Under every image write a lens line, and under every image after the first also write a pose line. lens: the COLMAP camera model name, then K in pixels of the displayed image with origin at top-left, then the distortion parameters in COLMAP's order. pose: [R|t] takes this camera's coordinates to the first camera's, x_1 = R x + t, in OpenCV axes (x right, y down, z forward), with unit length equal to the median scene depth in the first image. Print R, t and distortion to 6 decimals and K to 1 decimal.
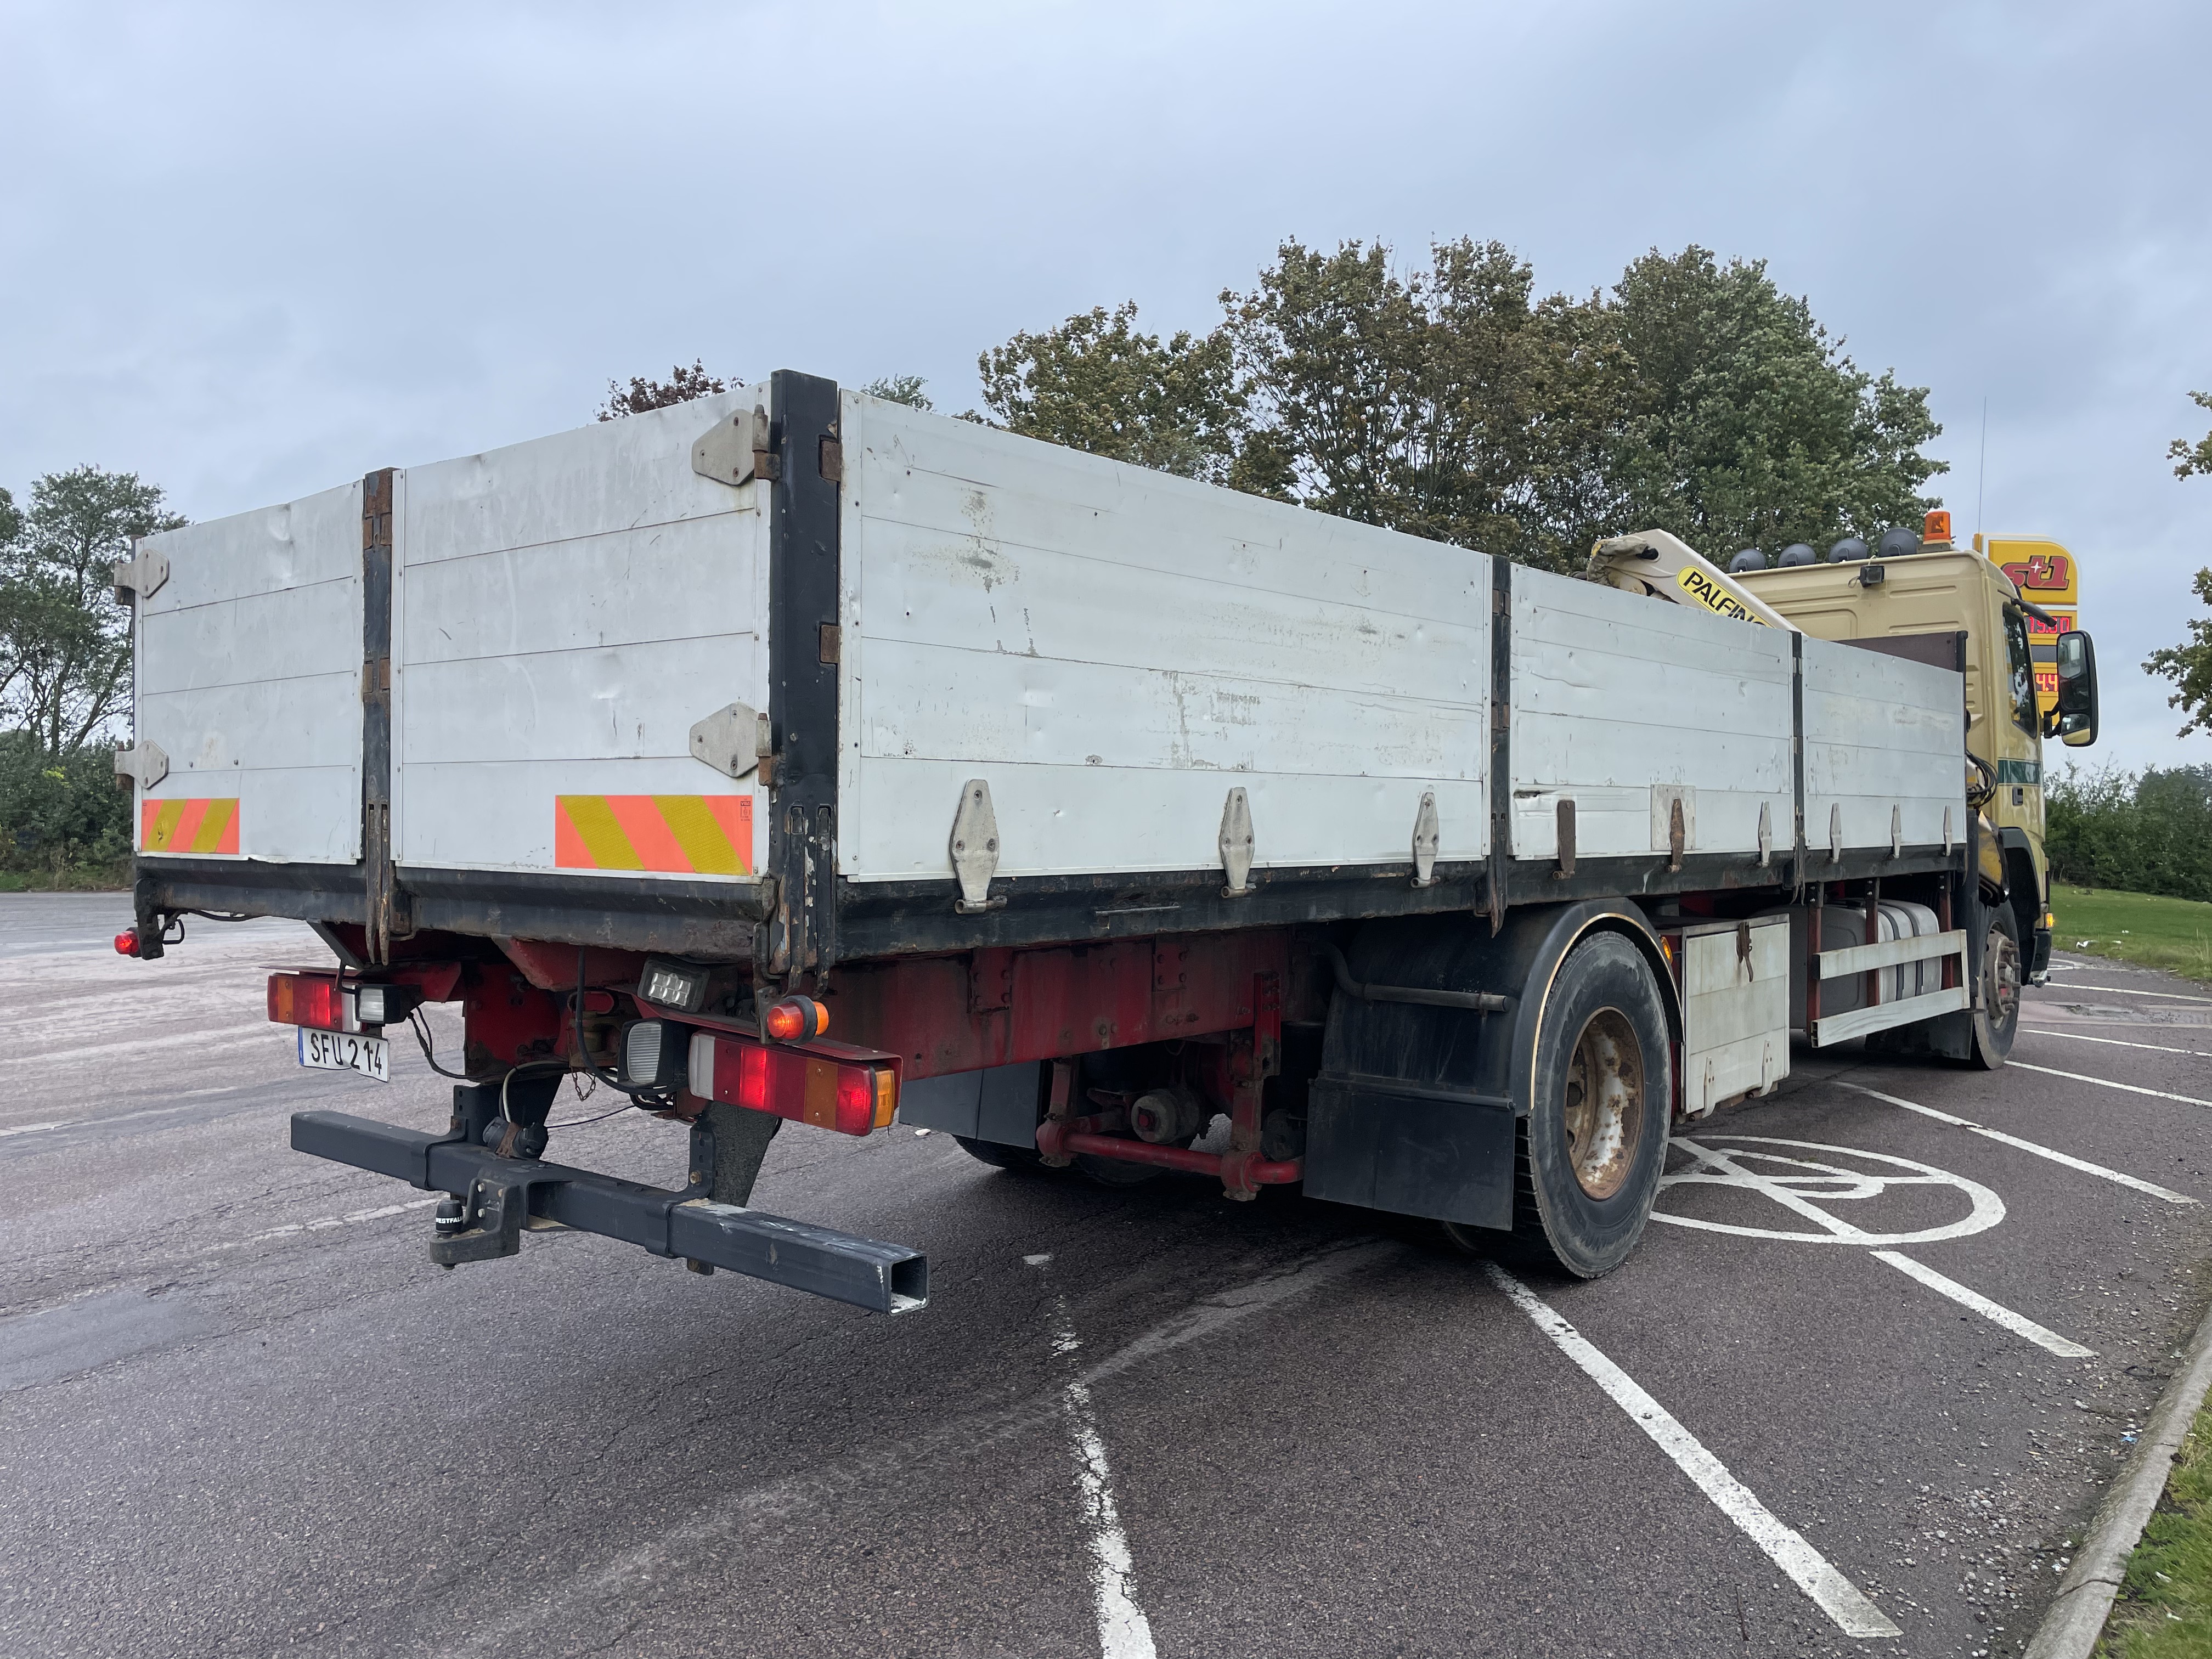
lens RADIAL K [[1666.3, 0, 1106.0], [0, 1666.3, 829.5], [0, 0, 1]] dist [0.163446, -0.002077]
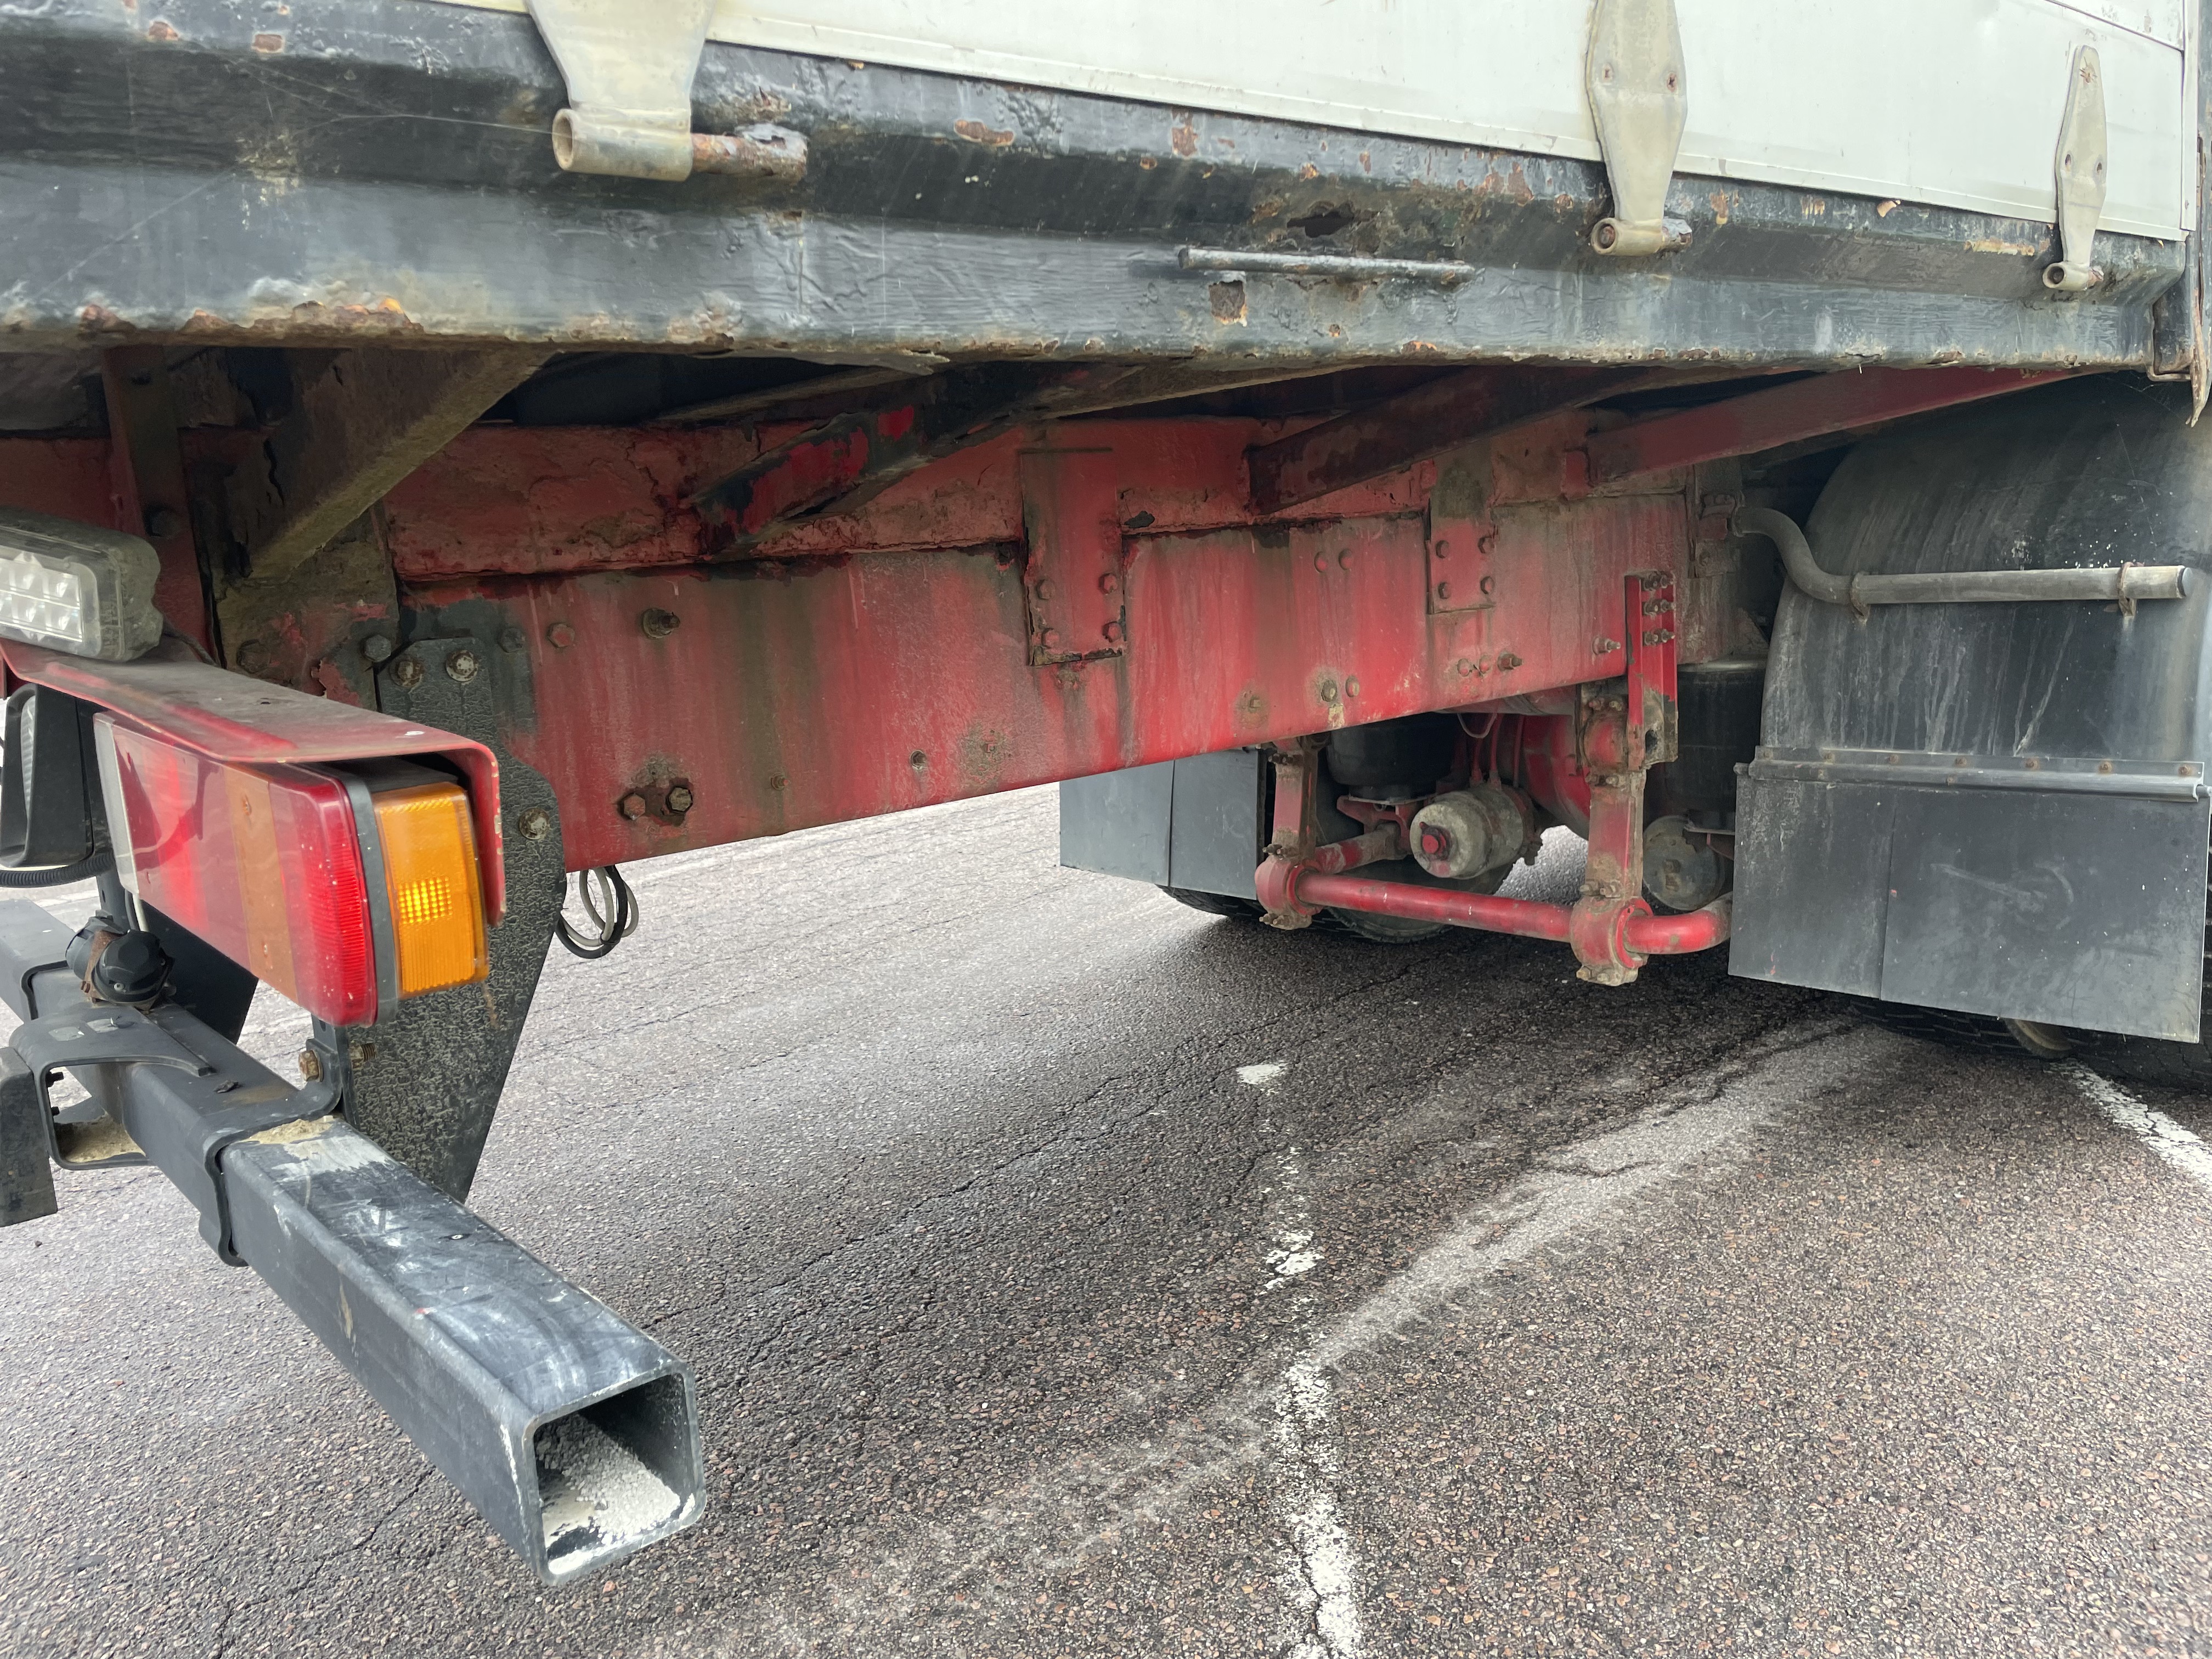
lens RADIAL K [[1675.3, 0, 1030.8], [0, 1675.3, 801.8], [0, 0, 1]] dist [0.108797, -0.192479]
pose [[0.974396, -0.048168, -0.219618, 0.020280], [0.081455, 0.986054, 0.145130, 0.067934], [0.209565, -0.159303, 0.964731, 0.455720]]
